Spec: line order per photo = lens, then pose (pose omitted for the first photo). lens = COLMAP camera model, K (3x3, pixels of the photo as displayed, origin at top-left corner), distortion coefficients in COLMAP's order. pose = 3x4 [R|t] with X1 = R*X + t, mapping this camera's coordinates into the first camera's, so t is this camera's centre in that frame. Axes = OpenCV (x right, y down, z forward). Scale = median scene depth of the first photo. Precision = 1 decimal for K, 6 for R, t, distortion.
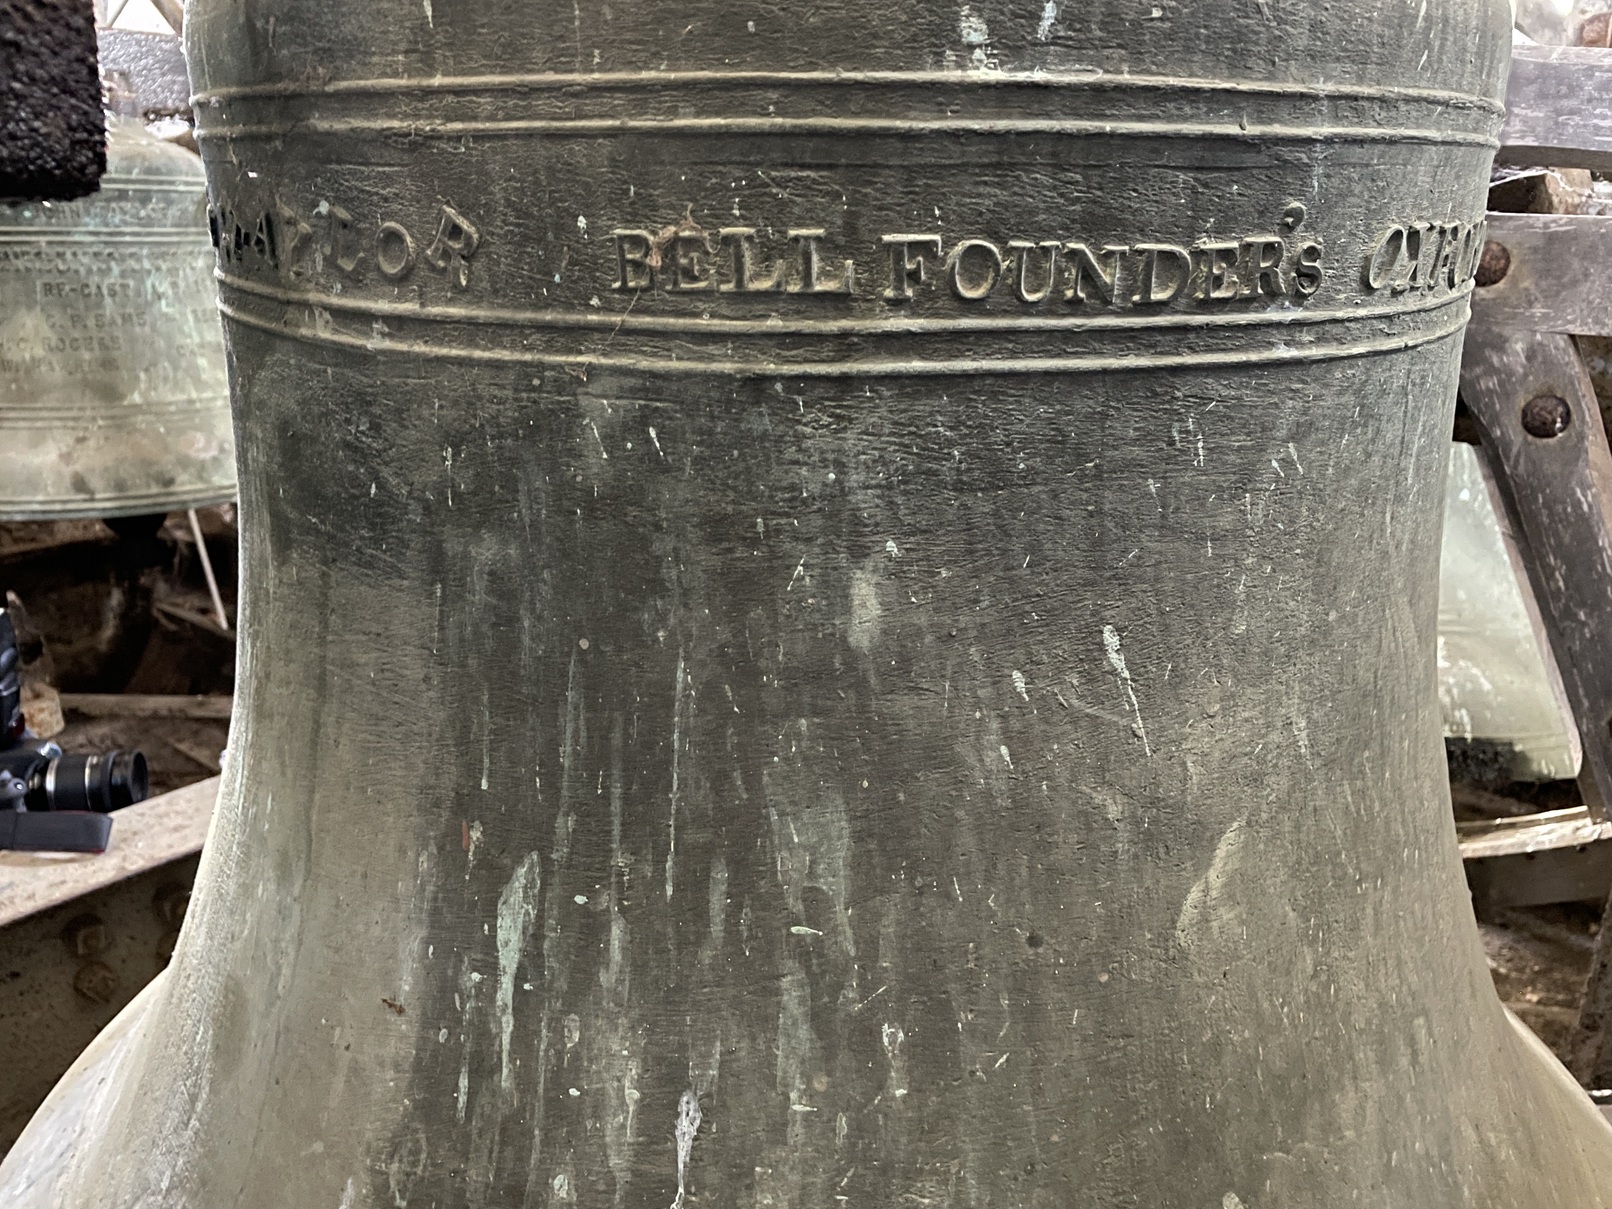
lens RADIAL K [[1253.4, 0, 812.0], [0, 1253.4, 607.8], [0, 0, 1]] dist [0.082450, -0.138023]
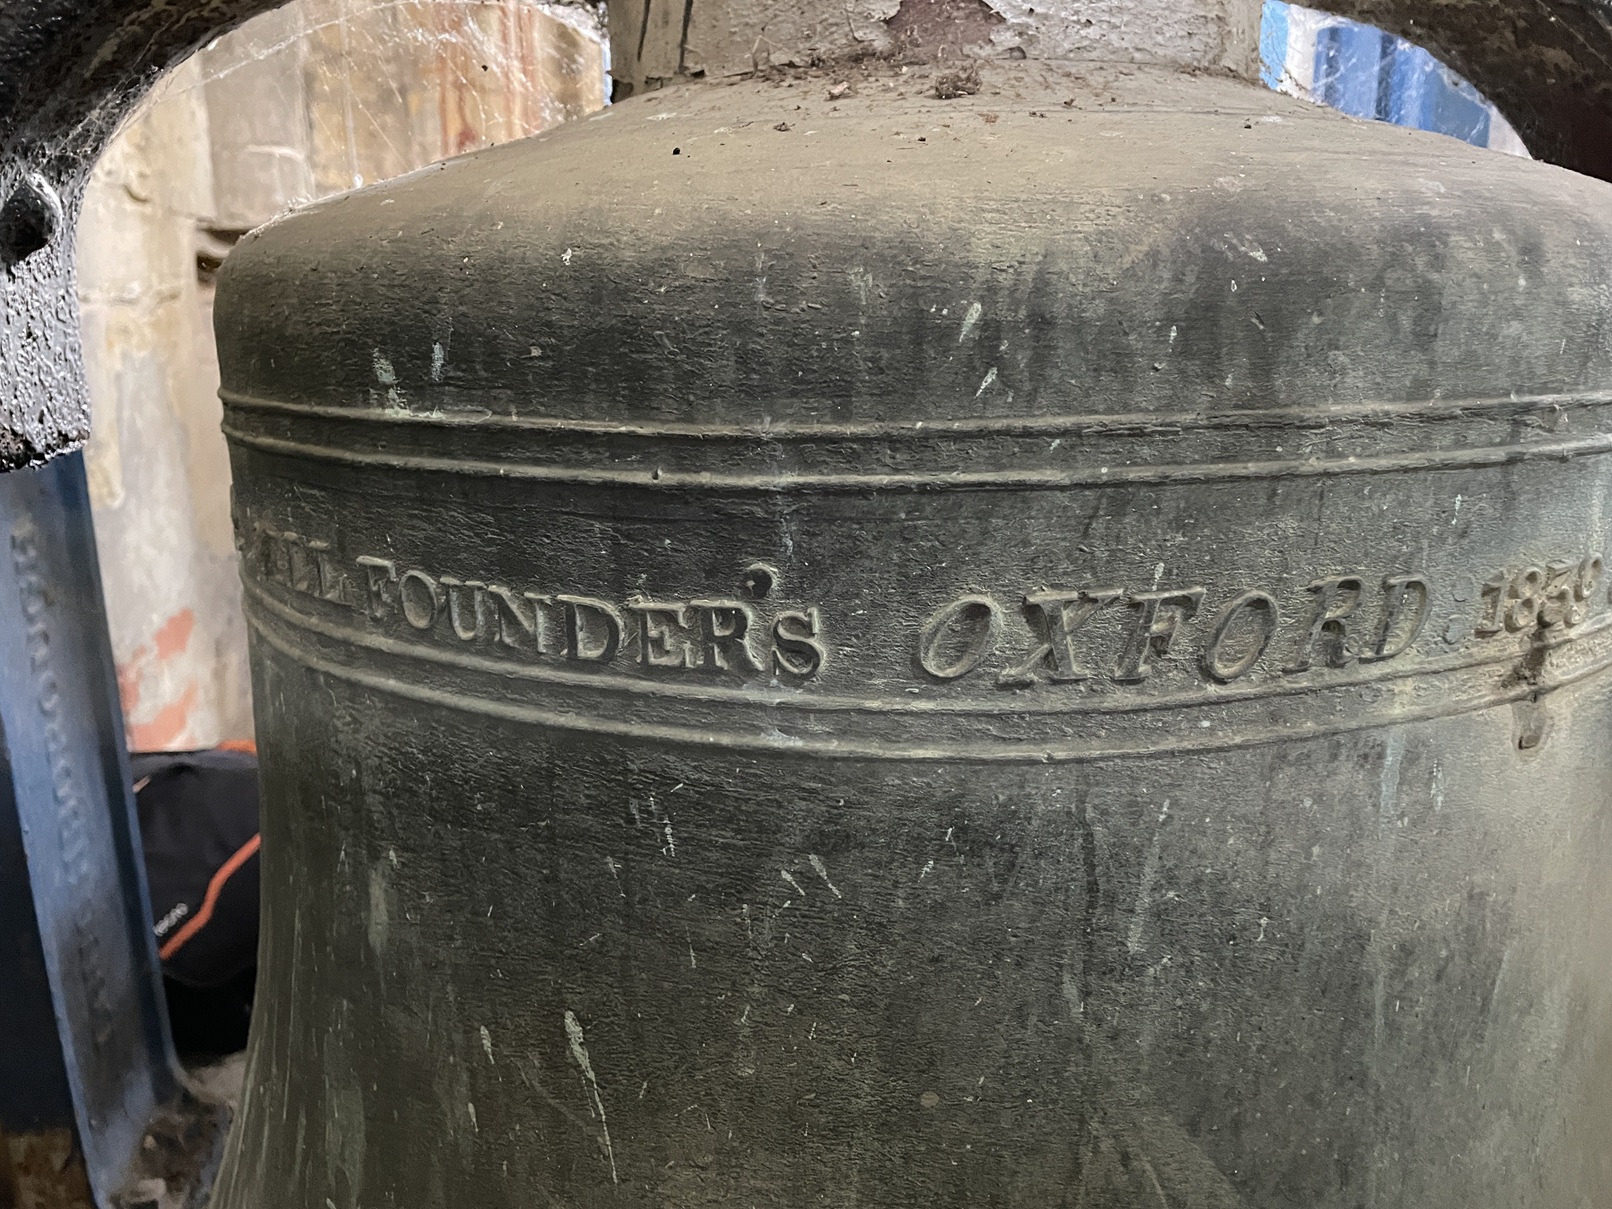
lens RADIAL K [[1252.9, 0, 806.0], [0, 1252.9, 604.5], [0, 0, 1]] dist [0.086017, -0.147251]
pose [[0.755816, 0.138927, -0.639876, 0.905406], [-0.191404, 0.981425, -0.013002, -0.288791], [0.626184, 0.132302, 0.768368, 0.418669]]
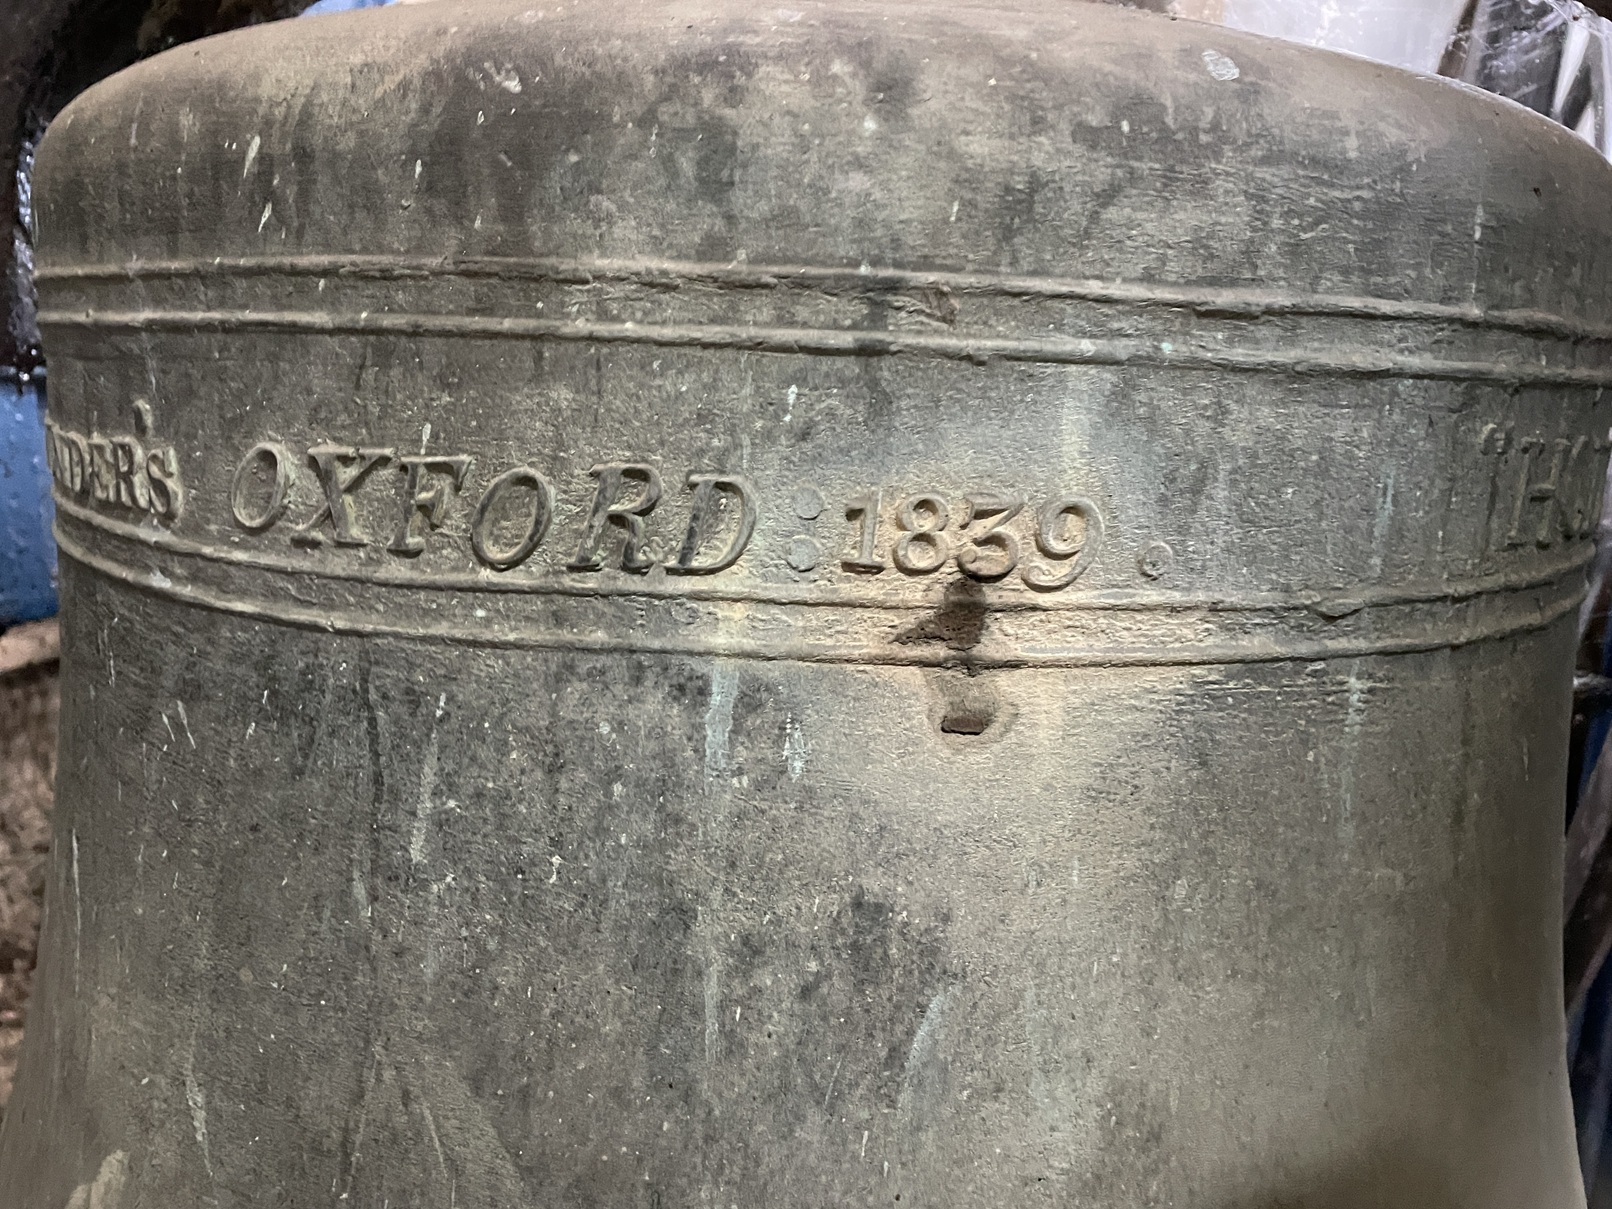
lens RADIAL K [[1255.8, 0, 807.6], [0, 1255.8, 582.3], [0, 0, 1]] dist [0.077321, -0.132570]
pose [[0.415829, 0.166093, -0.894147, 1.309065], [-0.325489, 0.945236, 0.024213, -0.367556], [0.849202, 0.280966, 0.447118, 1.029207]]
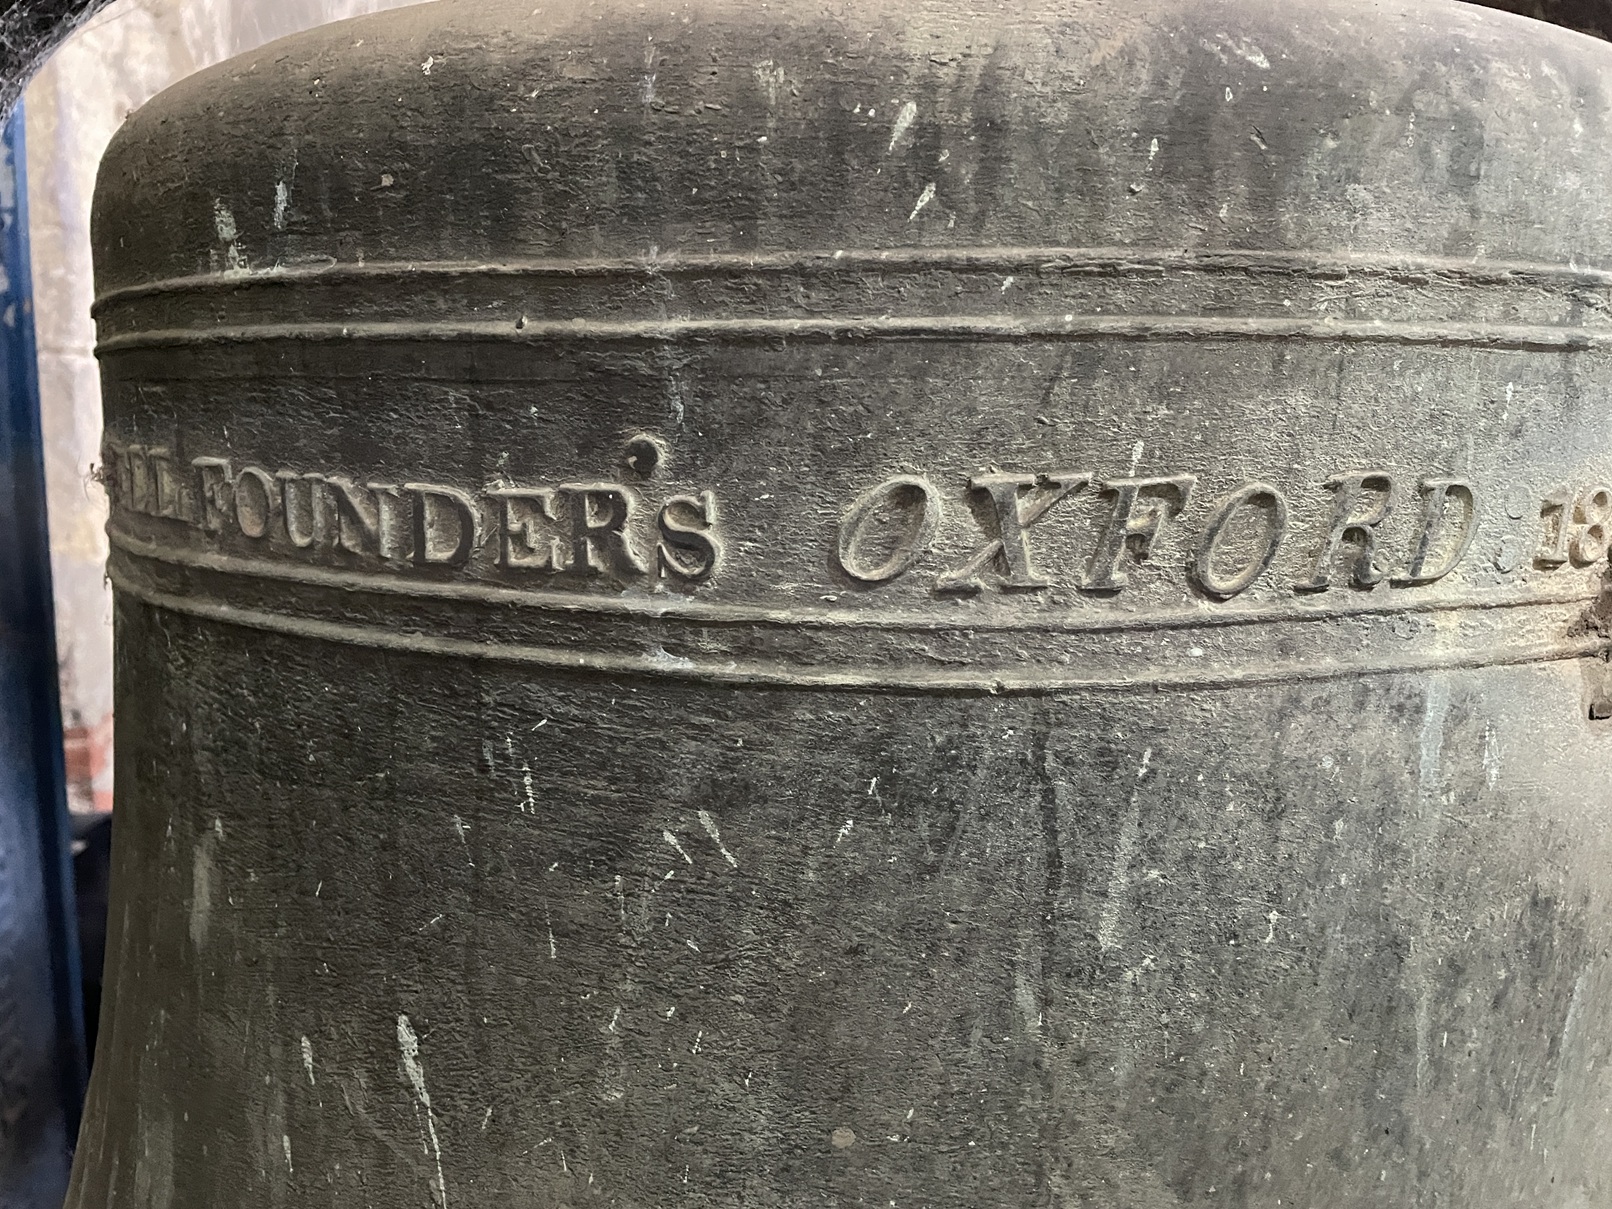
lens RADIAL K [[1255.8, 0, 807.6], [0, 1255.8, 582.3], [0, 0, 1]] dist [0.077321, -0.132570]
pose [[0.742457, 0.095171, -0.663099, 0.868575], [-0.220532, 0.969405, -0.107791, -0.196305], [0.632553, 0.226265, 0.740730, 0.597357]]
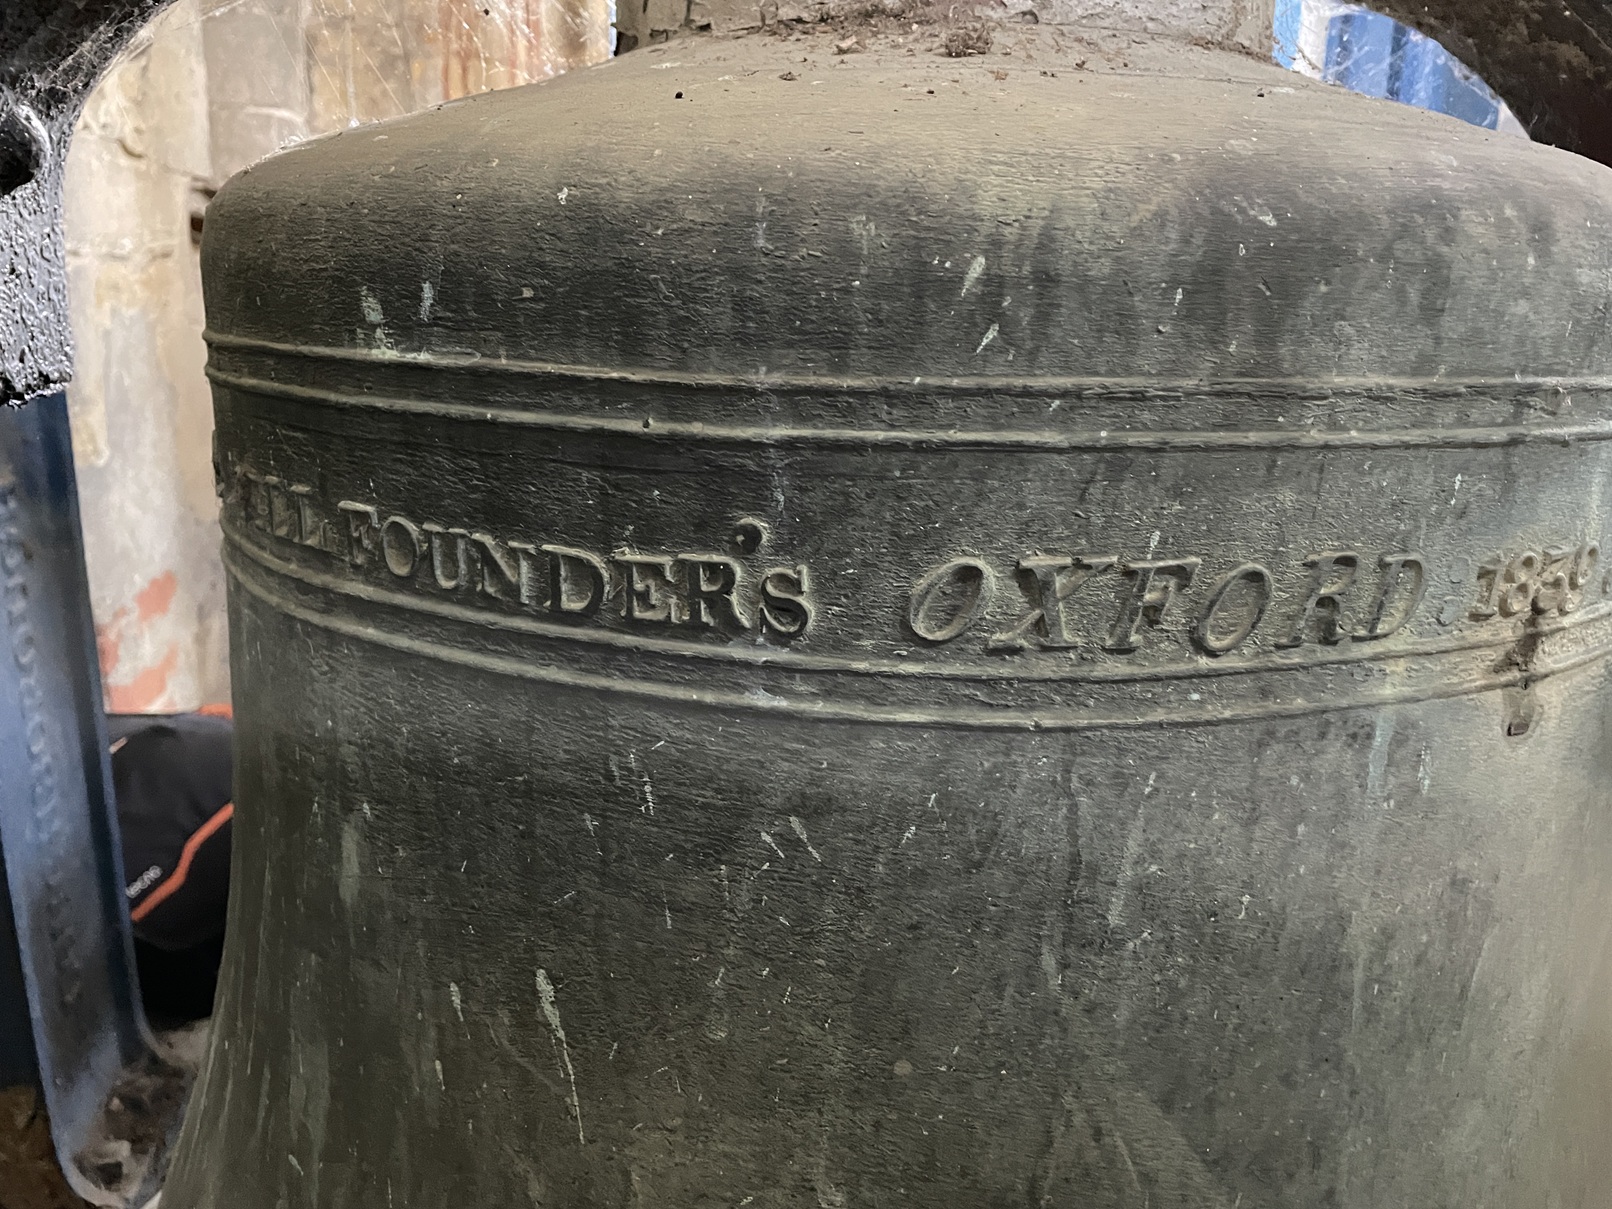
lens RADIAL K [[1253.4, 0, 812.0], [0, 1253.4, 607.8], [0, 0, 1]] dist [0.082450, -0.138023]
pose [[0.759051, 0.172257, -0.627829, 0.899841], [-0.225407, 0.974251, -0.005215, -0.269554], [0.610764, 0.145475, 0.778334, 0.431954]]
